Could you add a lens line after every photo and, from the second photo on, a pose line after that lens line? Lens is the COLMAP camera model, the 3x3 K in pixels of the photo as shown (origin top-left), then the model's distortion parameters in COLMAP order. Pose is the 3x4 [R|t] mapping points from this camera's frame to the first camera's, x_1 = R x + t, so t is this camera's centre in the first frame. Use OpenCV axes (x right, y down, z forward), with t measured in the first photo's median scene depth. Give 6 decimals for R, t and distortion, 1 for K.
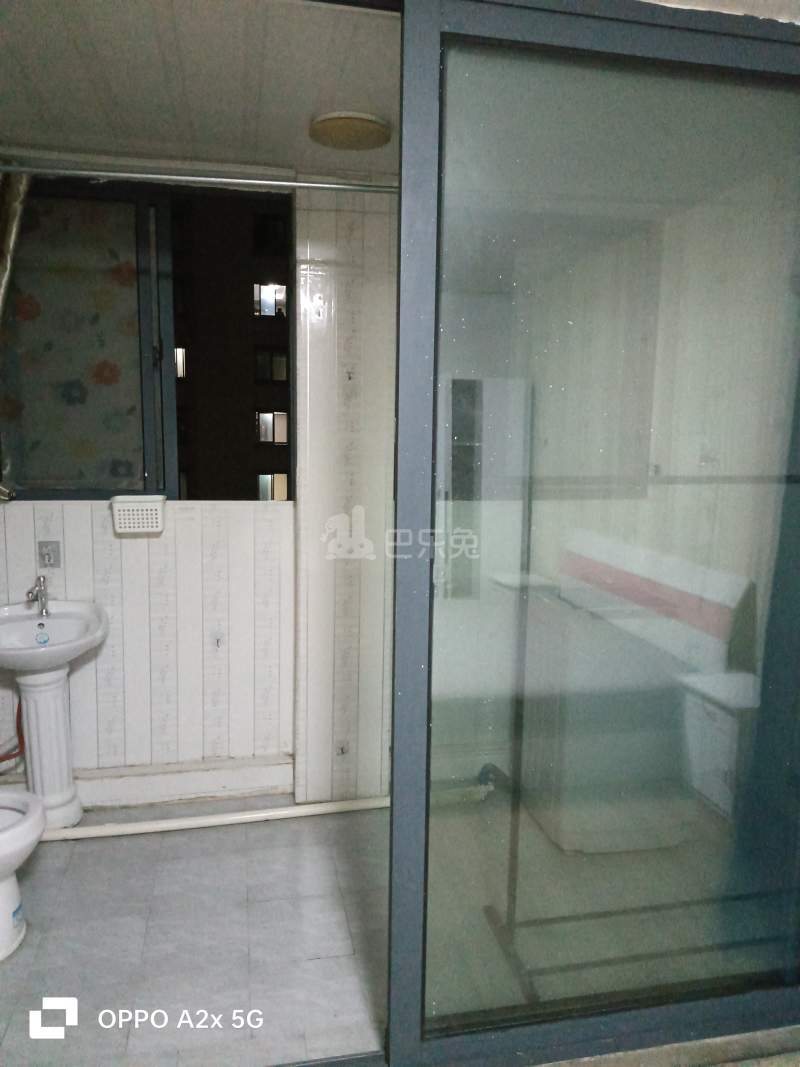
lens RADIAL K [[772.3, 0, 400.7], [0, 772.3, 522.8], [0, 0, 1]] dist [0.030741, -0.045747]
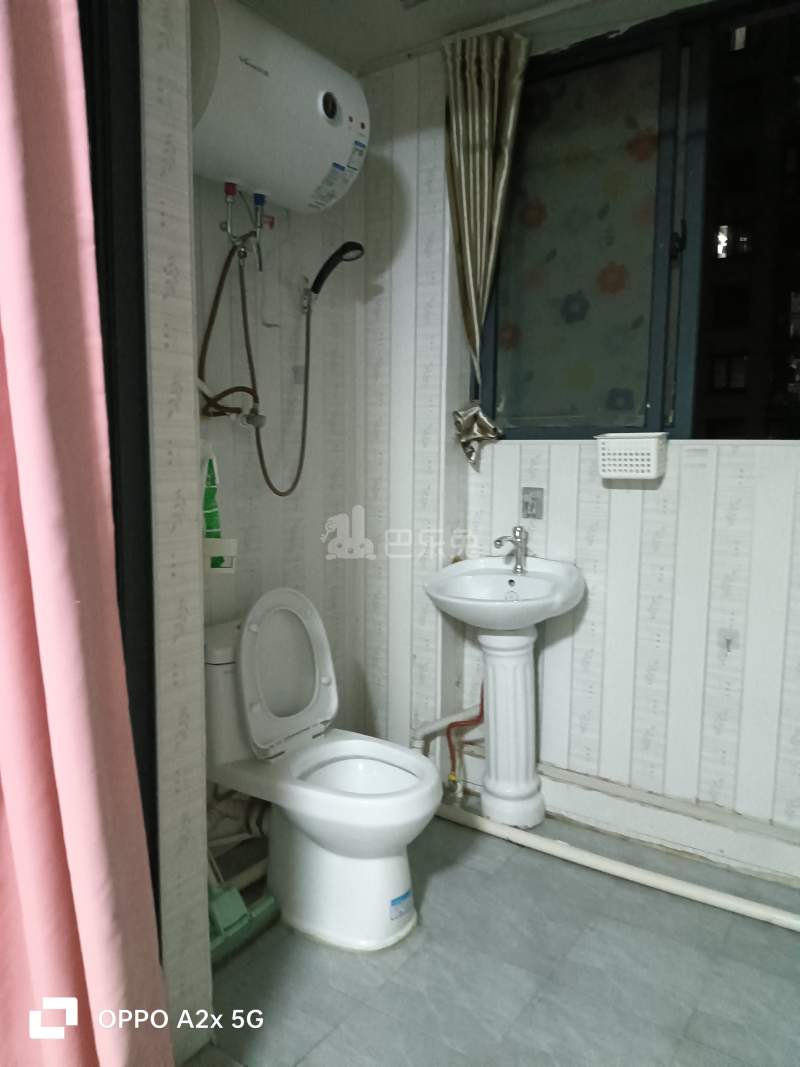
lens RADIAL K [[772.3, 0, 398.3], [0, 772.3, 529.1], [0, 0, 1]] dist [0.030741, -0.045747]
pose [[0.691199, 0.073358, -0.718931, 0.058008], [-0.085554, 0.996145, 0.019390, 0.065034], [0.717582, 0.048105, 0.694811, 0.303083]]
